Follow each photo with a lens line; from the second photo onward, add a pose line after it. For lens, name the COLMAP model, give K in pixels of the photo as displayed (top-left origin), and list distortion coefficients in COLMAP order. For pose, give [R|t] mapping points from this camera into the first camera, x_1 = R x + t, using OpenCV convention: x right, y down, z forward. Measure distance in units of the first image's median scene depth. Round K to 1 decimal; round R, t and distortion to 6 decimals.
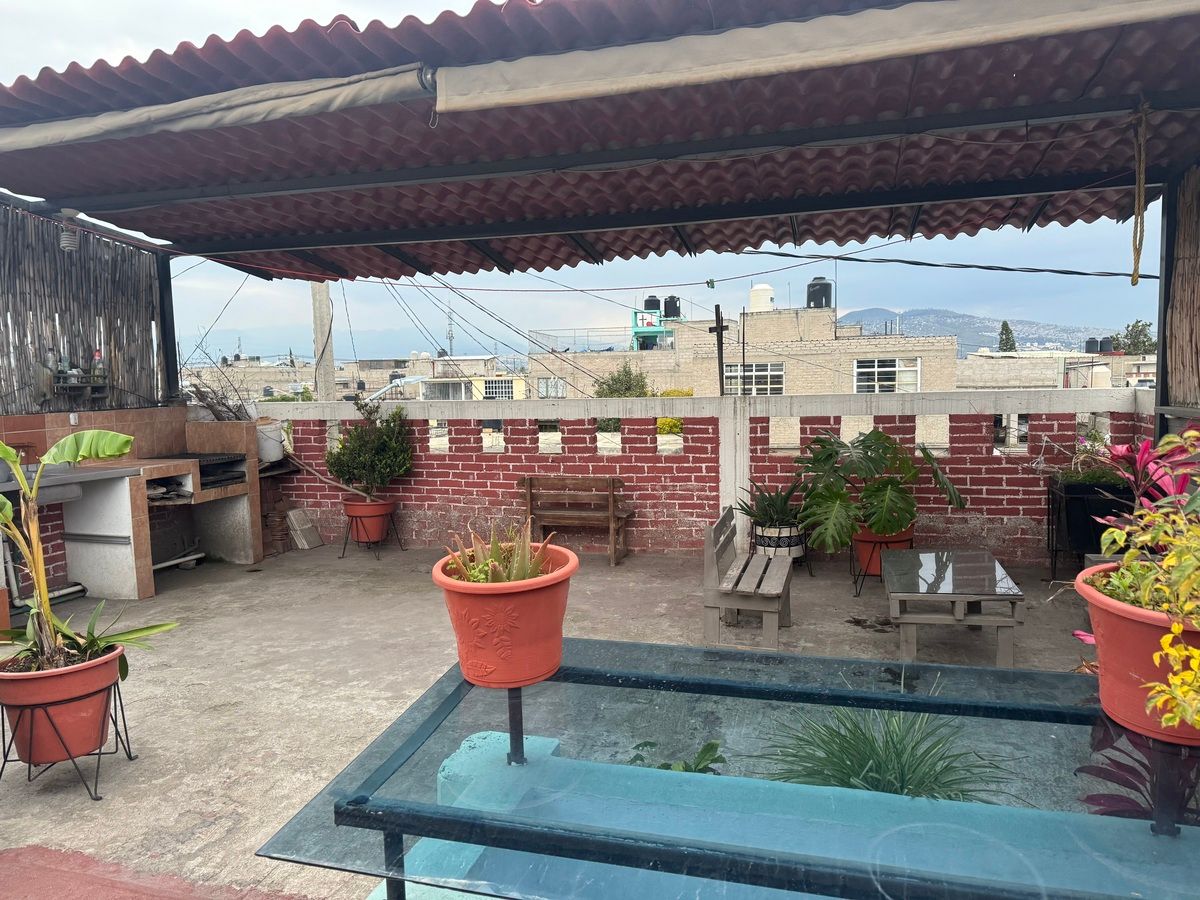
lens RADIAL K [[850.2, 0, 600.4], [0, 850.2, 447.1], [0, 0, 1]] dist [0.048163, -0.005342]
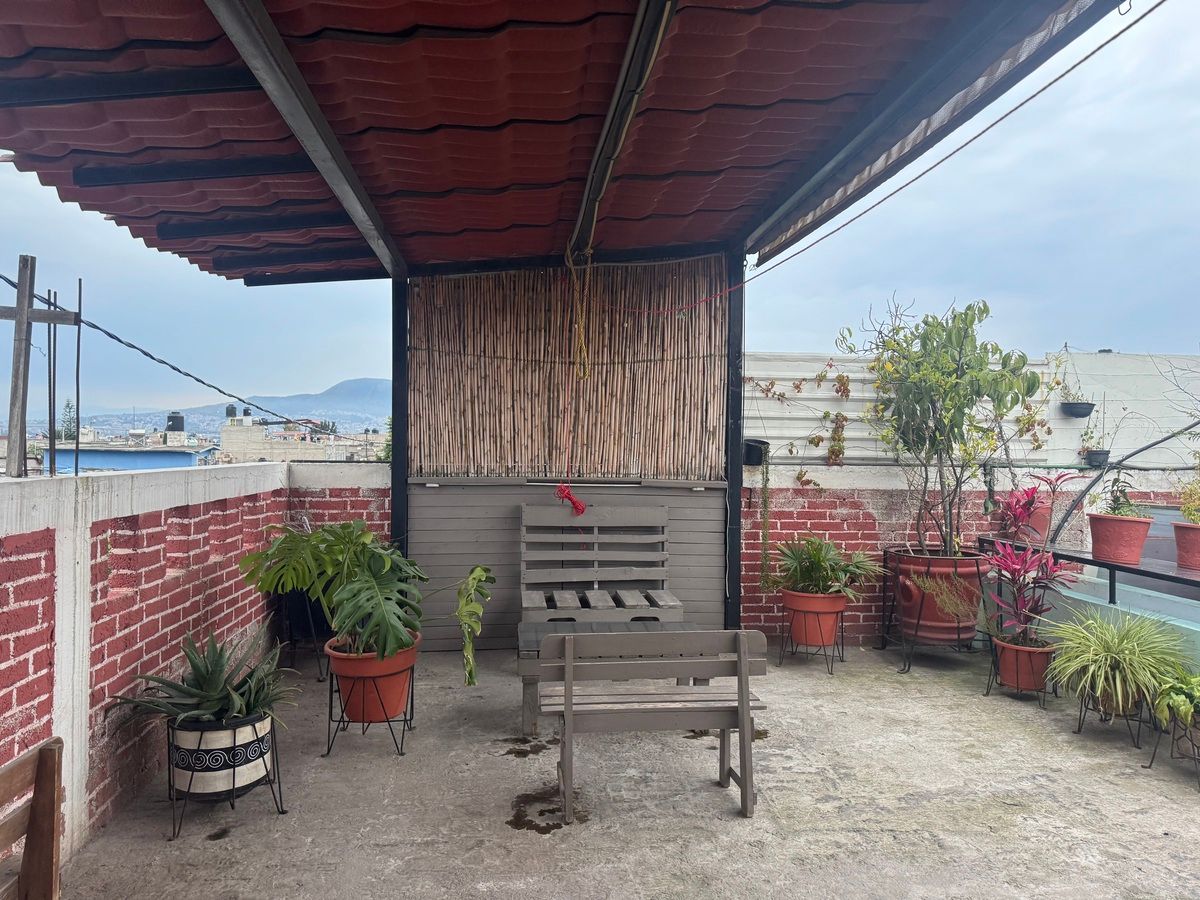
lens RADIAL K [[850.2, 0, 601.3], [0, 850.2, 451.6], [0, 0, 1]] dist [0.048163, -0.005342]
pose [[-0.385910, 0.017260, 0.922375, -0.464744], [0.071672, 0.997364, 0.011323, -0.077294], [-0.919748, 0.070478, -0.386130, 1.224558]]
